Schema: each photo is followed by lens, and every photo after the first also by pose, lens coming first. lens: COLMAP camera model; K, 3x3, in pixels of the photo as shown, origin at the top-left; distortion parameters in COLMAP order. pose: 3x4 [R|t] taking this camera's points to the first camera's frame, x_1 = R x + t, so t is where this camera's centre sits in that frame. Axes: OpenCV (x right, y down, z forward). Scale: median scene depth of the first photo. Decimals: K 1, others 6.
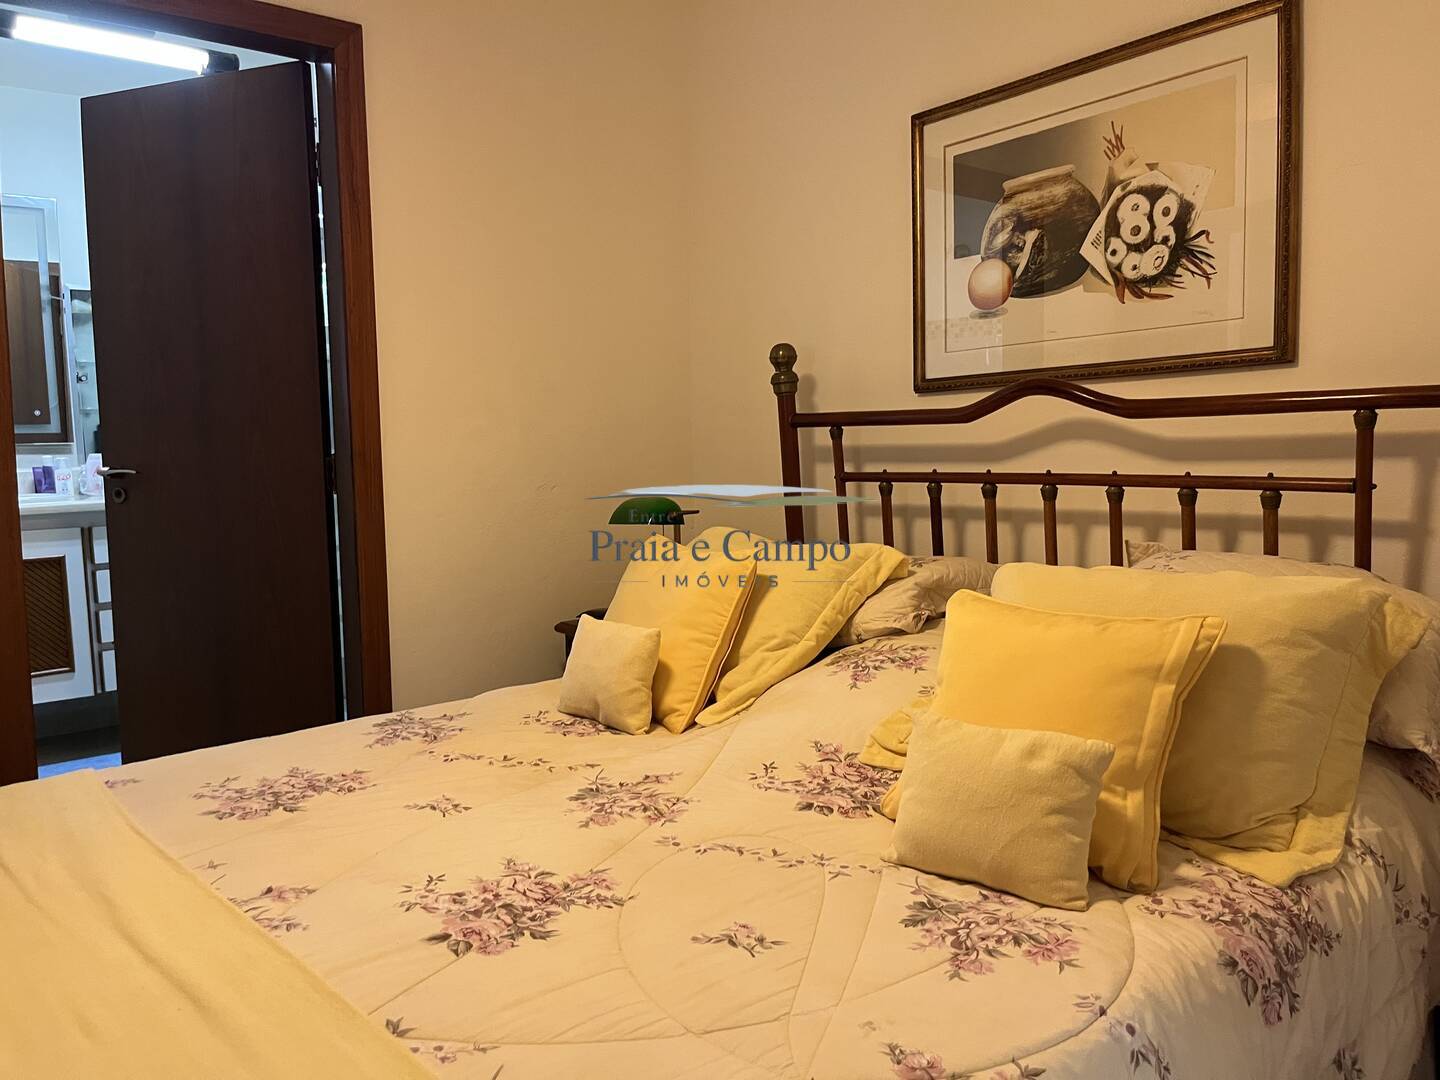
lens RADIAL K [[1076.9, 0, 713.0], [0, 1076.9, 540.0], [0, 0, 1]] dist [0.034223, -0.033425]
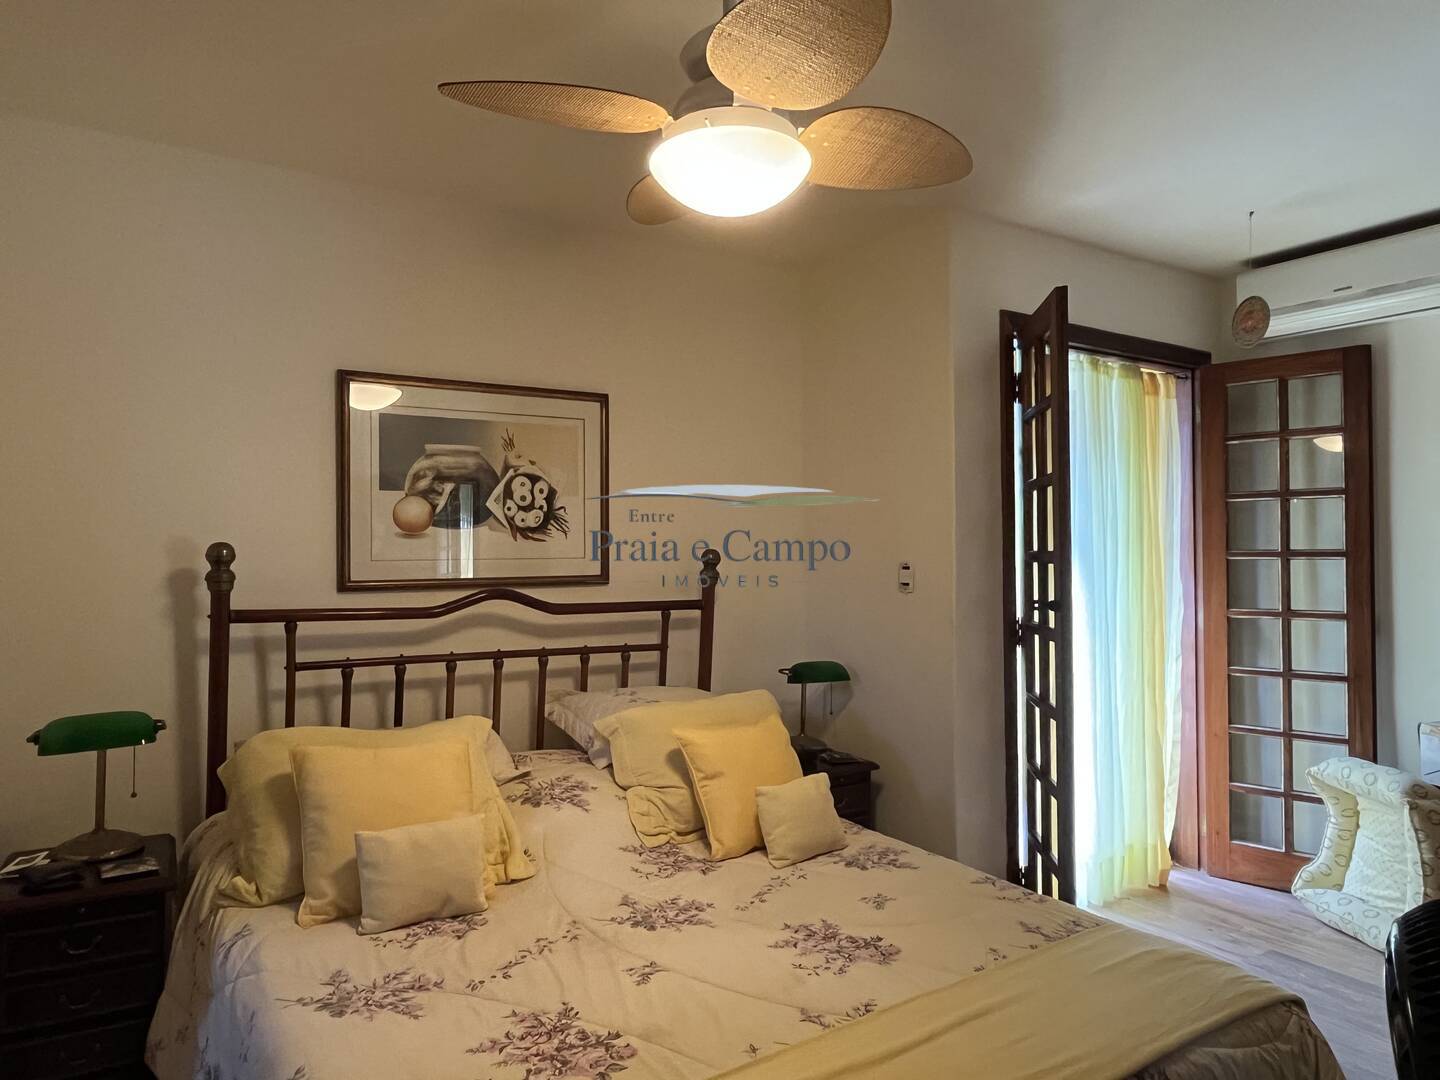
lens RADIAL K [[899.8, 0, 709.8], [0, 899.8, 539.2], [0, 0, 1]] dist [-0.031268, -0.002616]
pose [[0.146659, 0.035759, 0.988541, -0.912341], [0.082262, 0.995444, -0.048213, -0.136130], [-0.985761, 0.088390, 0.143049, 0.536215]]
